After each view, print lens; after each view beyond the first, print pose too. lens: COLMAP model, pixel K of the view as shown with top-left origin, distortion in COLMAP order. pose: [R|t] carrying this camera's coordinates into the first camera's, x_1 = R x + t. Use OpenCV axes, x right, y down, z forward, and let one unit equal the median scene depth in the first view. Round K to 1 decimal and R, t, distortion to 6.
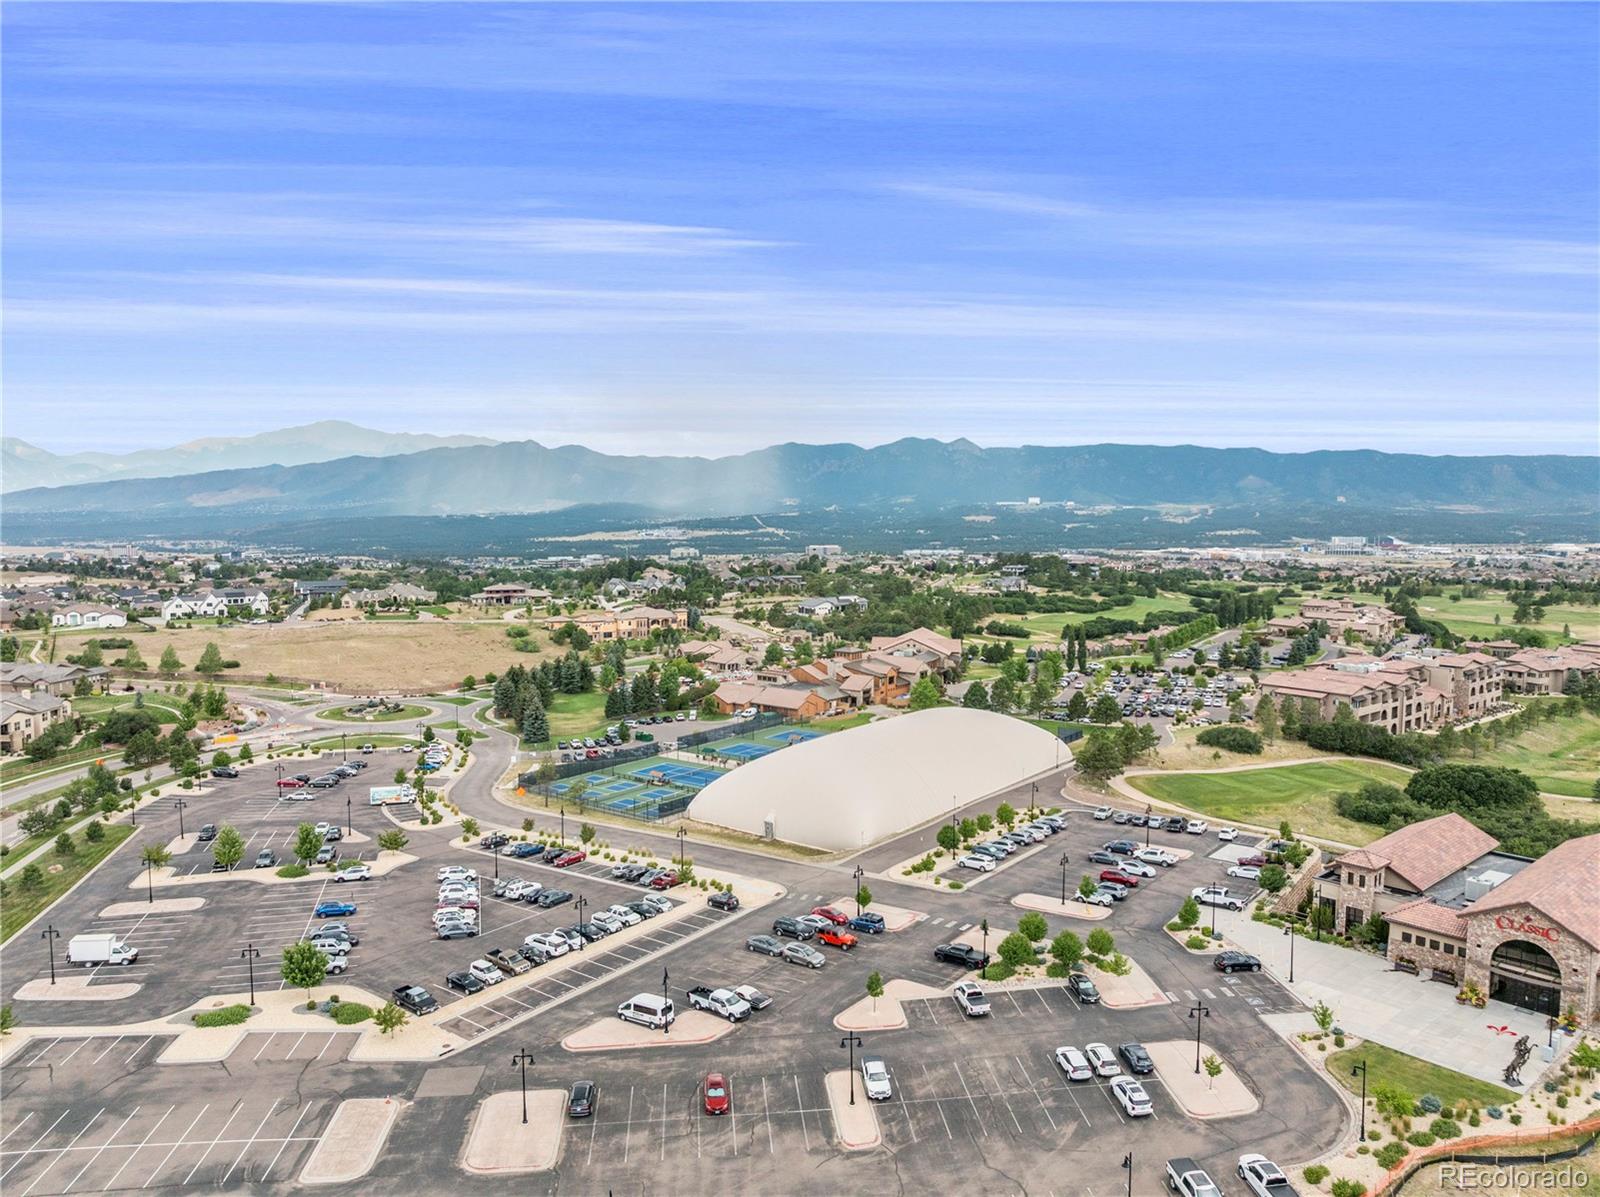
lens RADIAL K [[1126.2, 0, 823.1], [0, 1126.2, 574.2], [0, 0, 1]] dist [-0.051488, -0.000594]
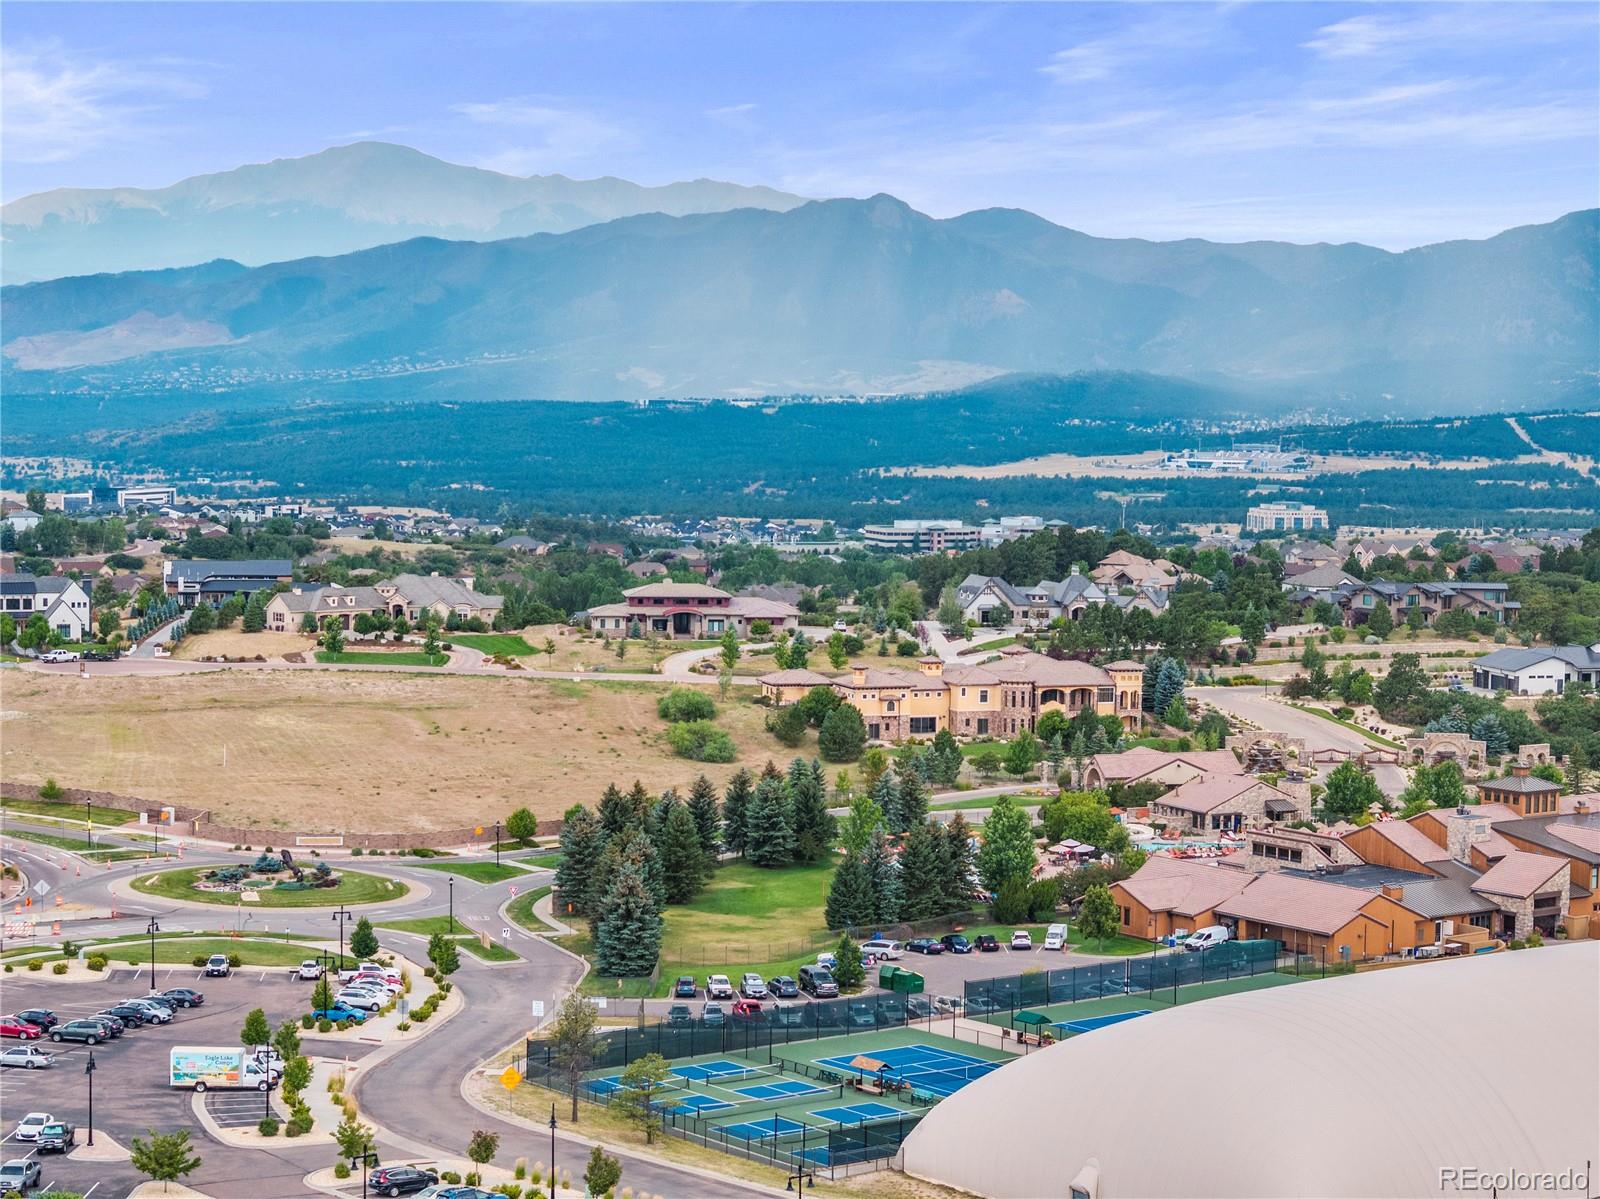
lens RADIAL K [[3249.8, 0, 800.0], [0, 3249.8, 599.5], [0, 0, 1]] dist [-0.179146, 1.241430]
pose [[0.961078, 0.029542, -0.274692, 0.062517], [-0.027921, 0.999562, 0.009813, 0.003408], [0.274861, -0.001761, 0.961482, -0.038708]]
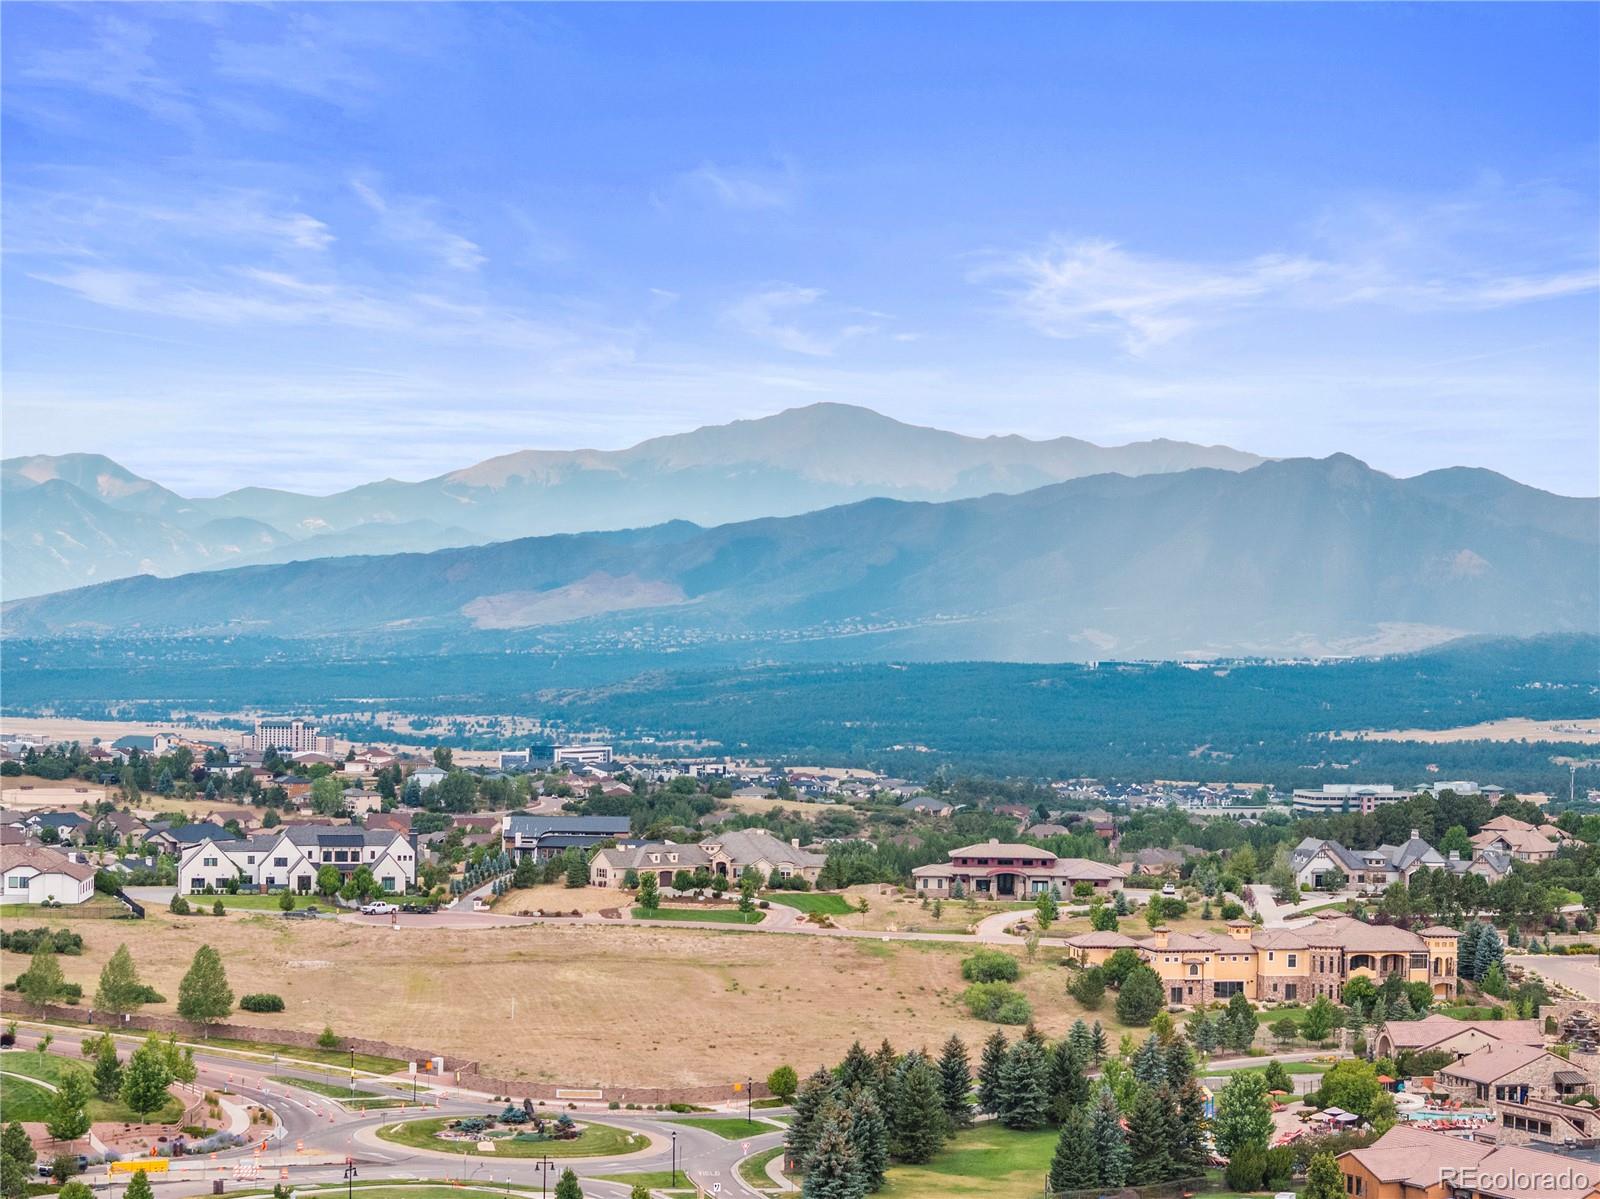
lens RADIAL K [[3283.9, 0, 800.0], [0, 3283.9, 599.5], [0, 0, 1]] dist [-0.187225, 1.282699]
pose [[0.913397, 0.007797, -0.406996, 0.112344], [-0.037868, 0.997109, -0.065884, 0.003148], [0.405305, 0.075590, 0.911051, -0.029509]]
